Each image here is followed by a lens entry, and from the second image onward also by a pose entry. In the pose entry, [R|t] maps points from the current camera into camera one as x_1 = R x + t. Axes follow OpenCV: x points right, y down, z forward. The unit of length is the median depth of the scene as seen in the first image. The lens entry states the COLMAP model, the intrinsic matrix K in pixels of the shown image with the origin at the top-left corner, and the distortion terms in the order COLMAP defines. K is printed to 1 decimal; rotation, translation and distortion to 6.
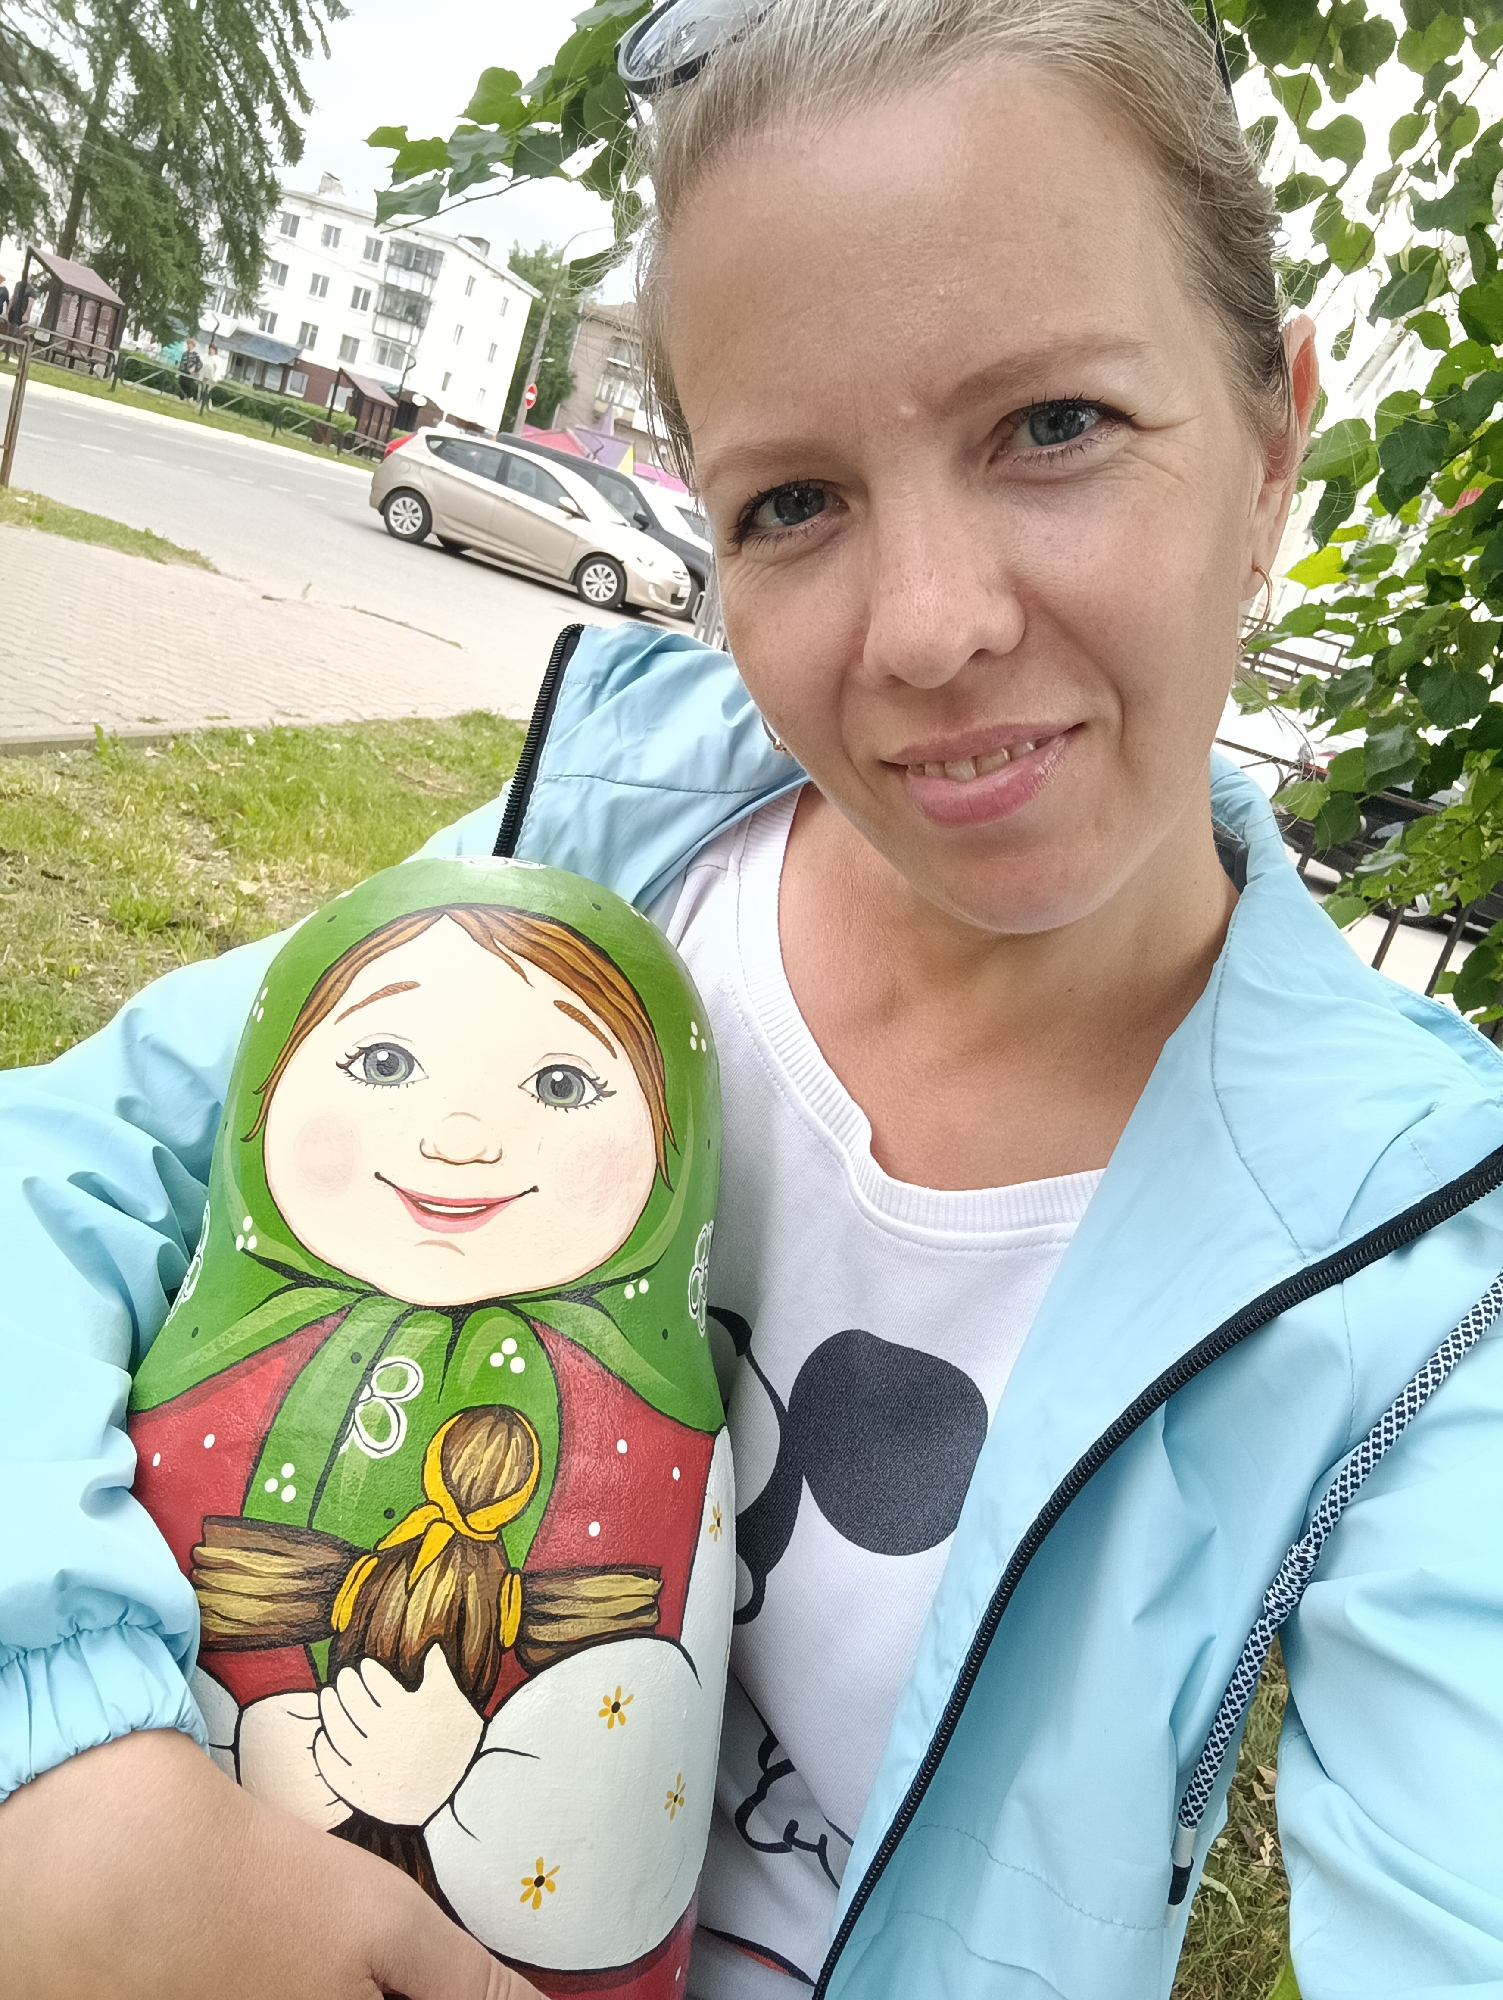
lens RADIAL K [[1480.0, 0, 751.5], [0, 1480.0, 1000.0], [0, 0, 1]] dist [0.116199, -0.214427]
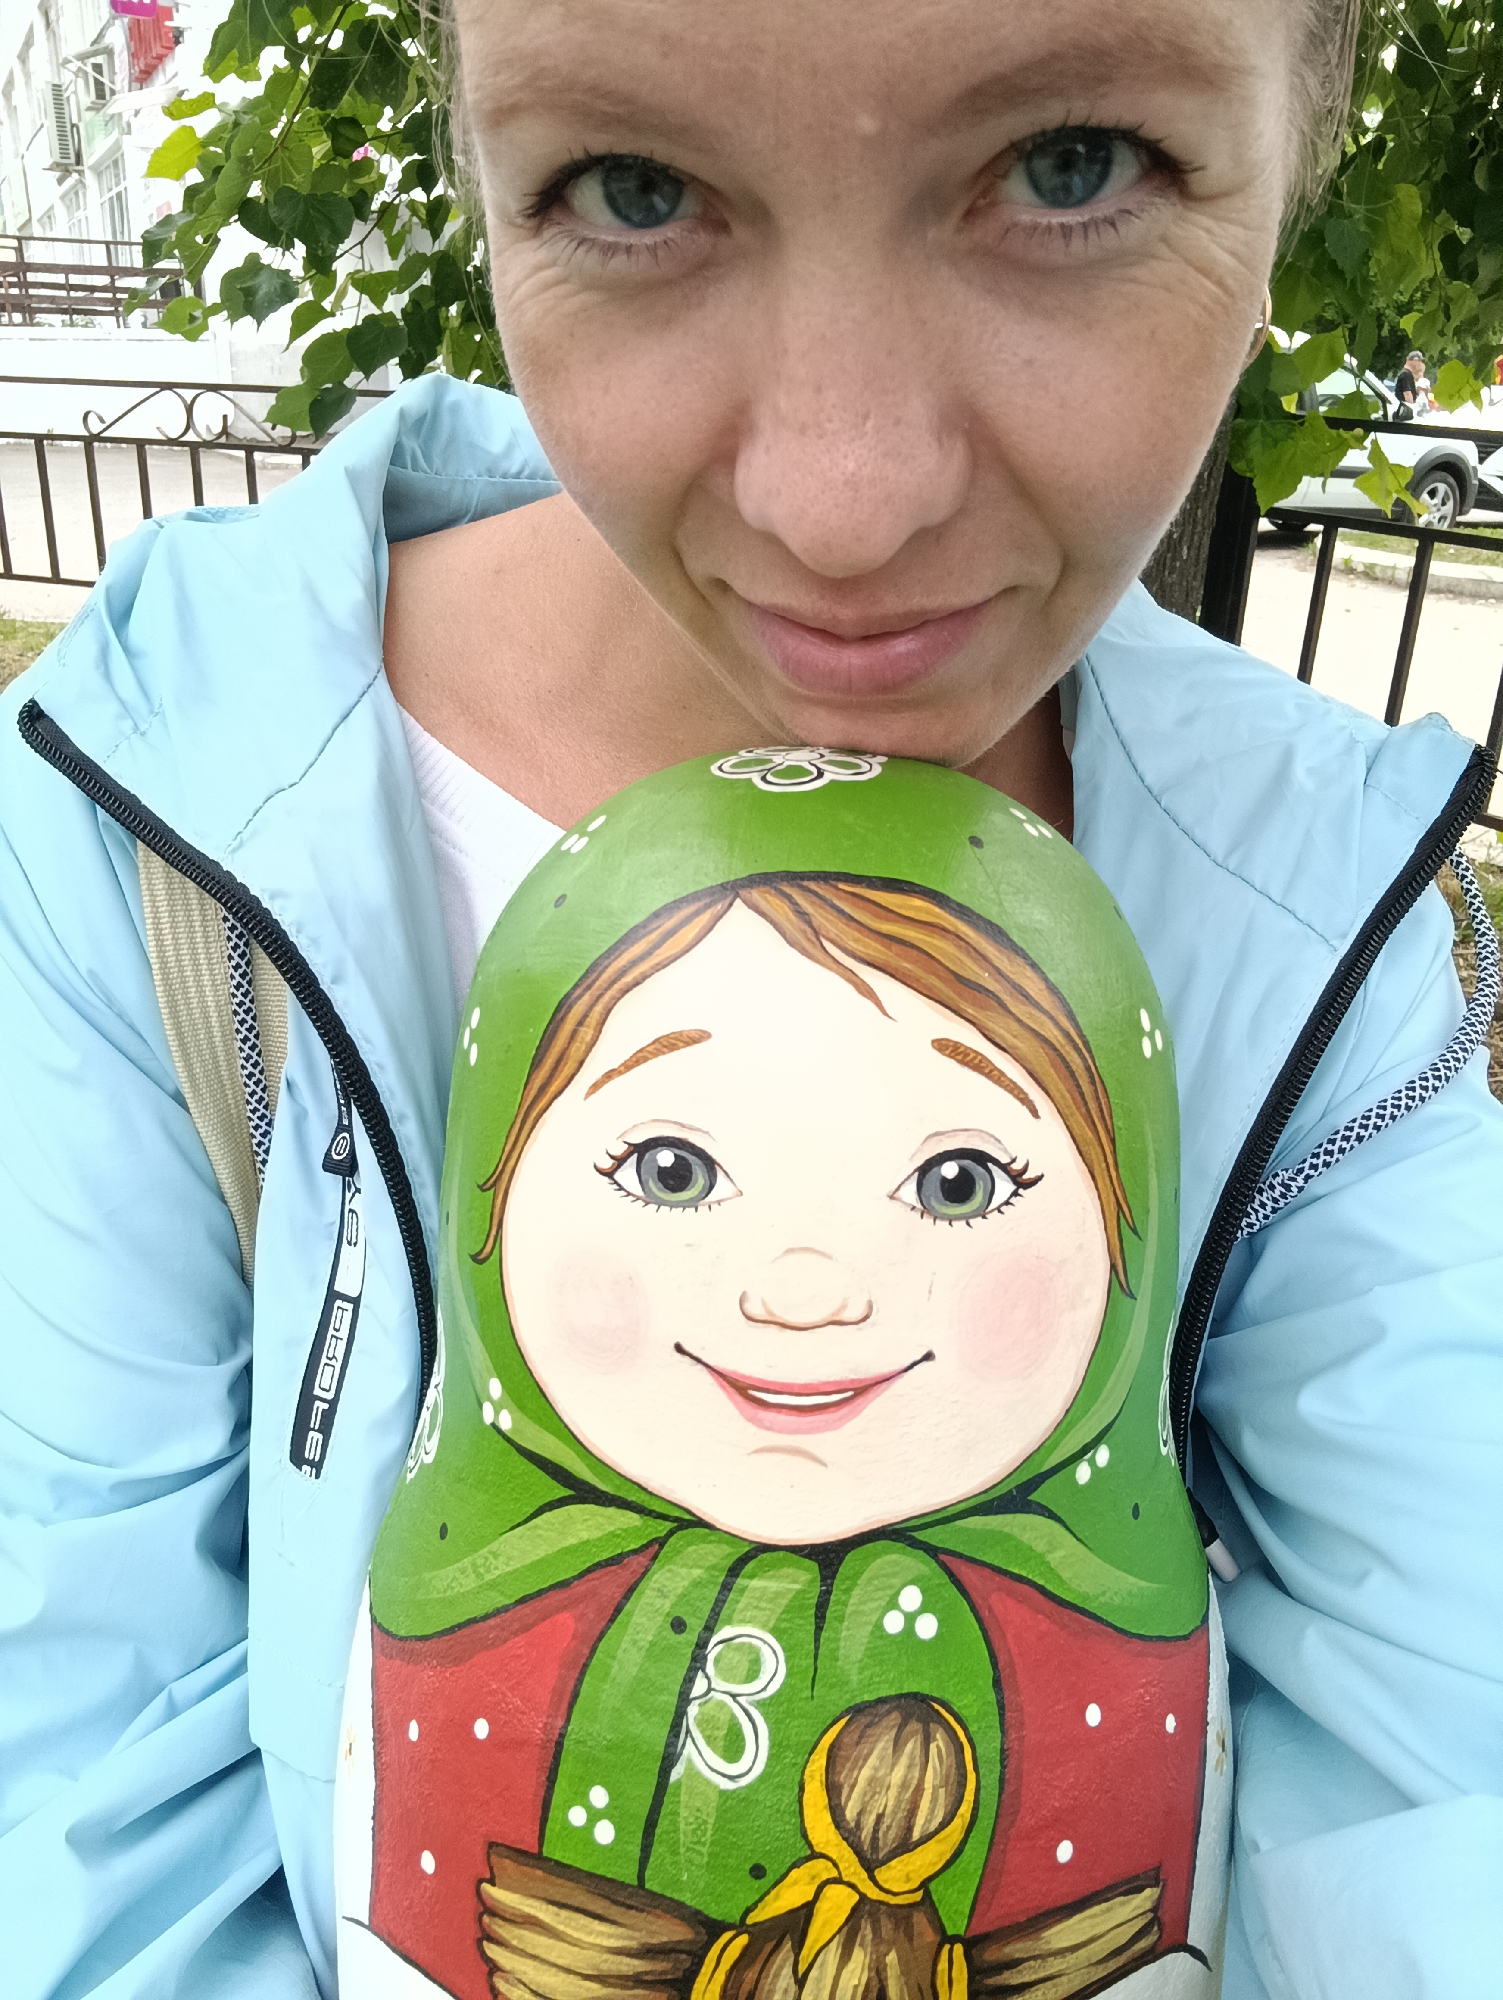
lens RADIAL K [[1480.0, 0, 751.5], [0, 1480.0, 1000.0], [0, 0, 1]] dist [0.116199, -0.214427]
pose [[0.983249, -0.057143, -0.173077, -0.106678], [0.094226, 0.972210, 0.214312, -0.159050], [0.156021, -0.227030, 0.961309, 0.447111]]
